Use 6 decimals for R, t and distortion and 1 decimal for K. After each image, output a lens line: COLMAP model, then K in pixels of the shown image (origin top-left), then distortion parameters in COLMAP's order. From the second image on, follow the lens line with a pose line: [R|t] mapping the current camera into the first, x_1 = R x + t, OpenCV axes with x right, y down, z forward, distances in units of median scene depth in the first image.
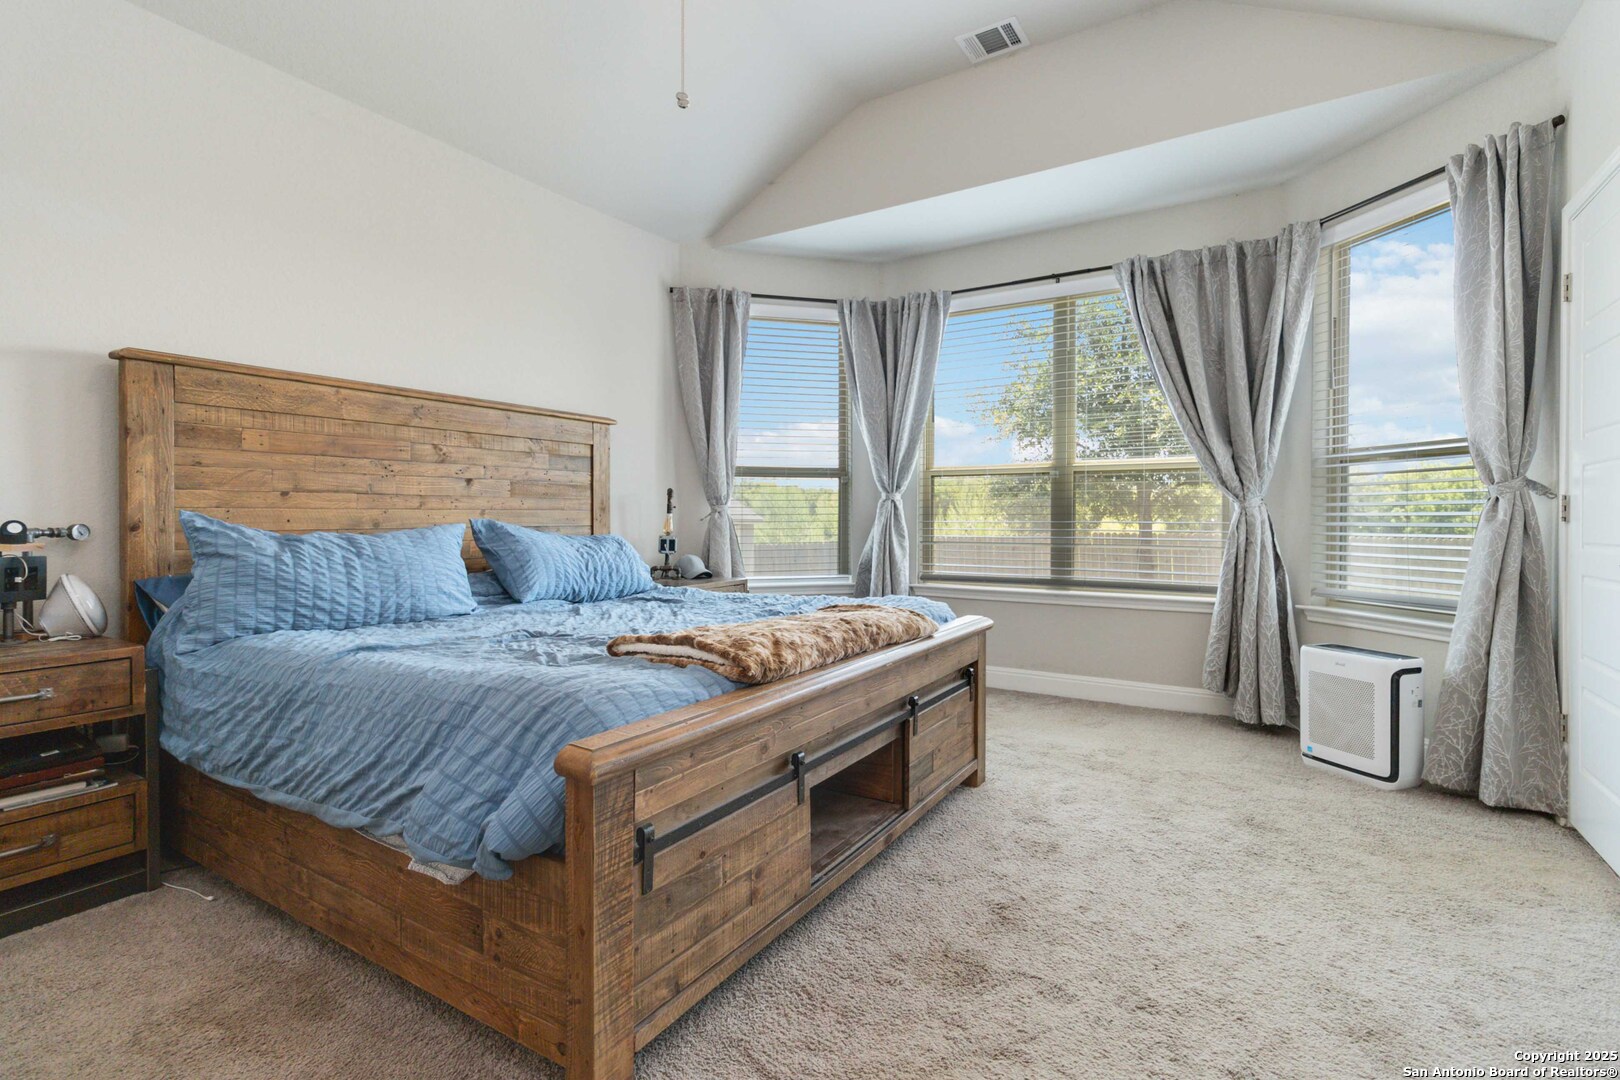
lens RADIAL K [[745.9, 0, 816.5], [0, 745.9, 530.1], [0, 0, 1]] dist [0.001041, -0.000226]
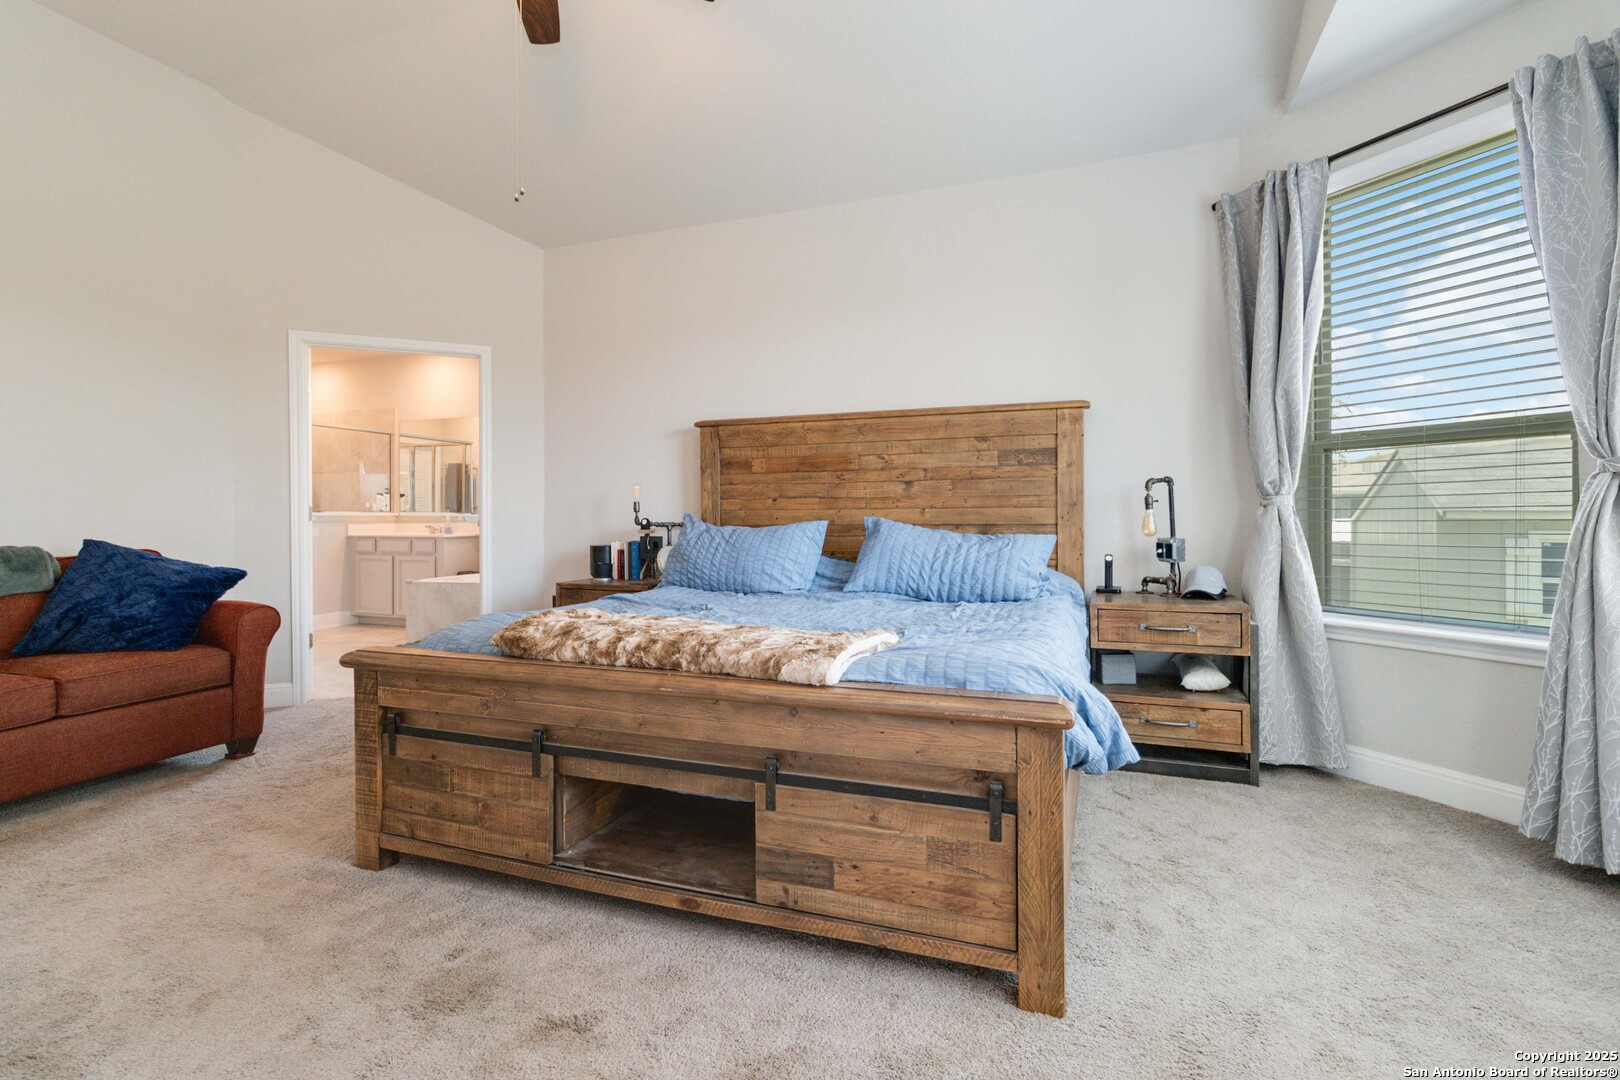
lens RADIAL K [[745.9, 0, 814.9], [0, 745.9, 526.8], [0, 0, 1]] dist [0.001041, -0.000226]
pose [[0.214776, 0.011283, -0.976598, 0.721533], [-0.014723, 0.999857, 0.008314, -0.008996], [0.976552, 0.012593, 0.214911, 0.740546]]
